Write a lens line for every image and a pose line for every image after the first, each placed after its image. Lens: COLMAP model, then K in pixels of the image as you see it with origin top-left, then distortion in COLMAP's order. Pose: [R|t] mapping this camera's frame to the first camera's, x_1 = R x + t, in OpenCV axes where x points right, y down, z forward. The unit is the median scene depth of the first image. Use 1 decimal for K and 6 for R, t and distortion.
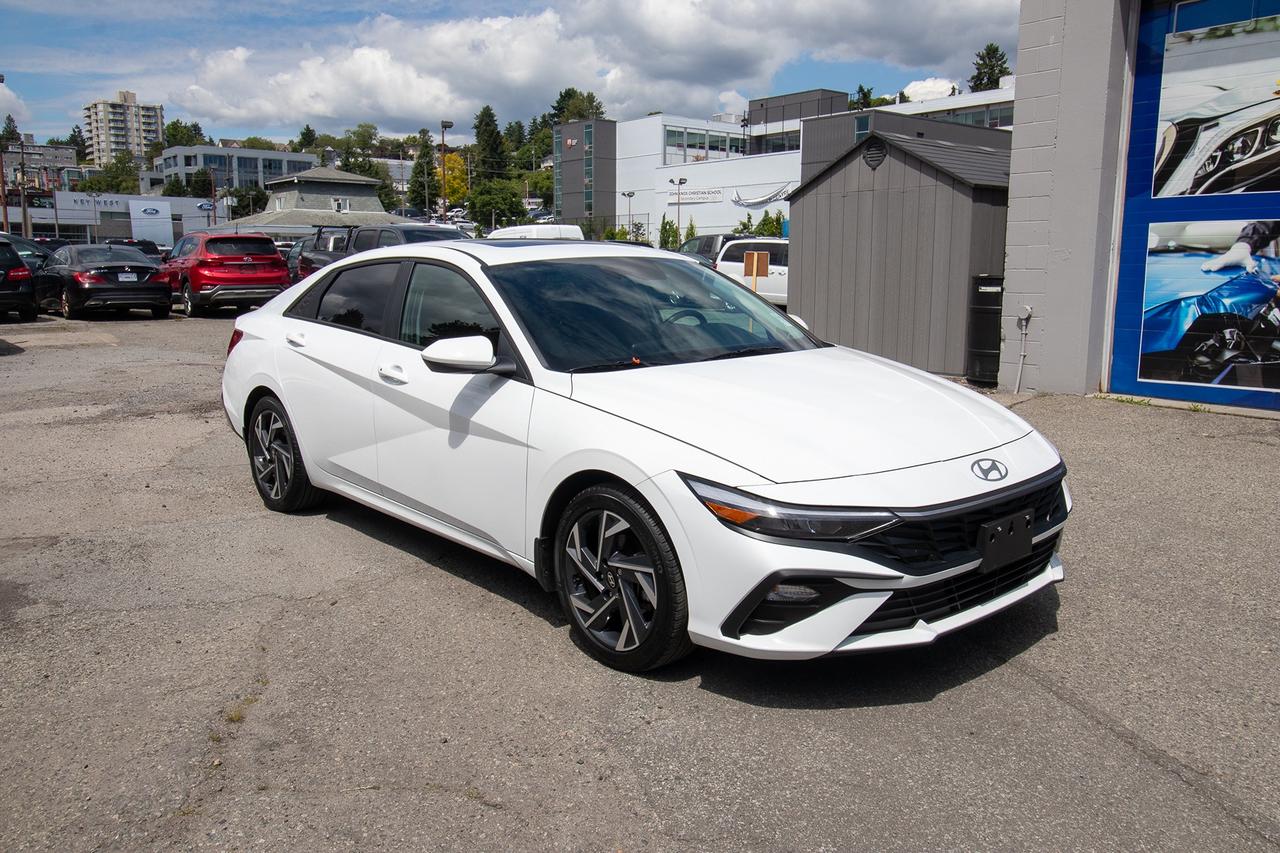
lens RADIAL K [[1005.6, 0, 642.7], [0, 1005.6, 424.2], [0, 0, 1]] dist [0.013456, -0.006827]
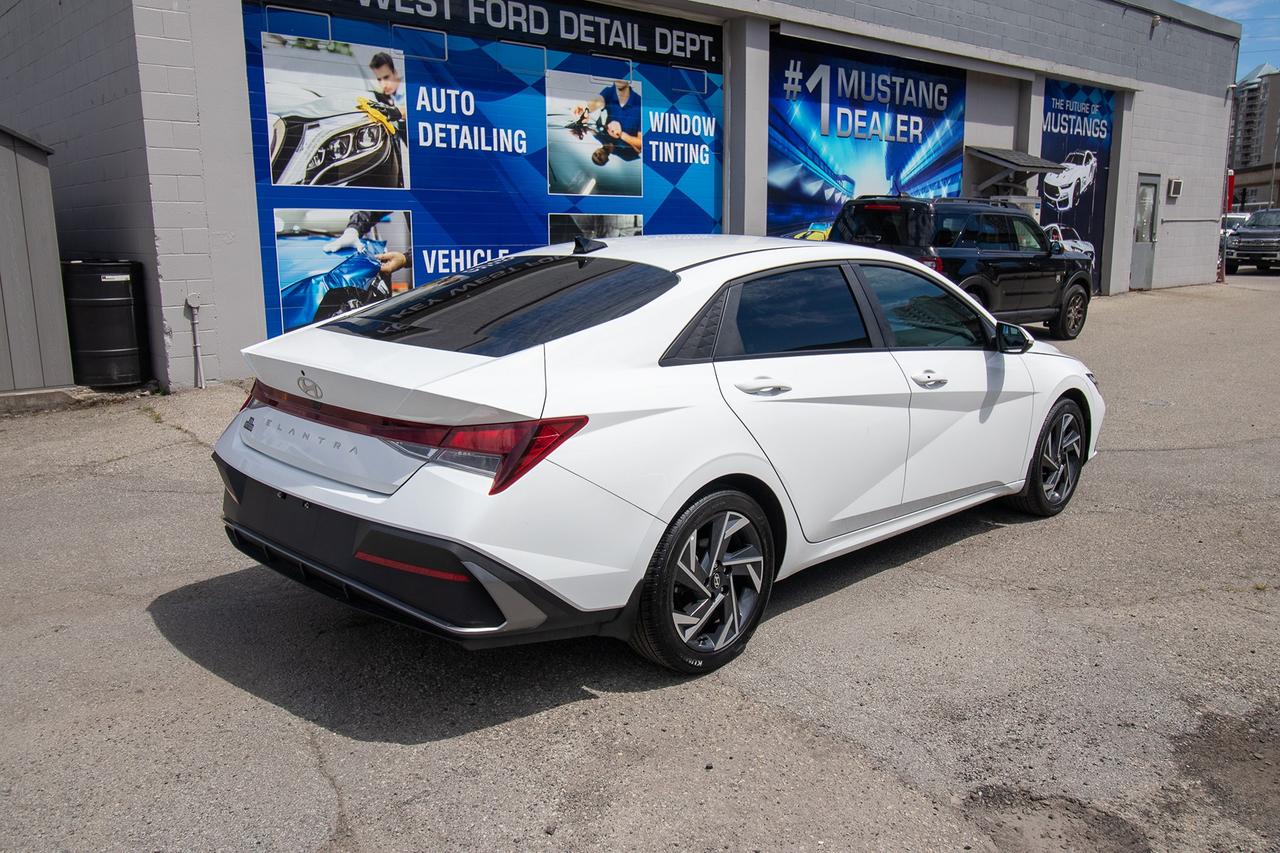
lens RADIAL K [[1005.6, 0, 646.5], [0, 1005.6, 428.3], [0, 0, 1]] dist [0.013456, -0.006827]
pose [[-0.052710, -0.194636, 0.979458, -0.654083], [0.159610, 0.966570, 0.200665, -0.132508], [-0.985772, 0.166908, -0.019882, 0.708929]]
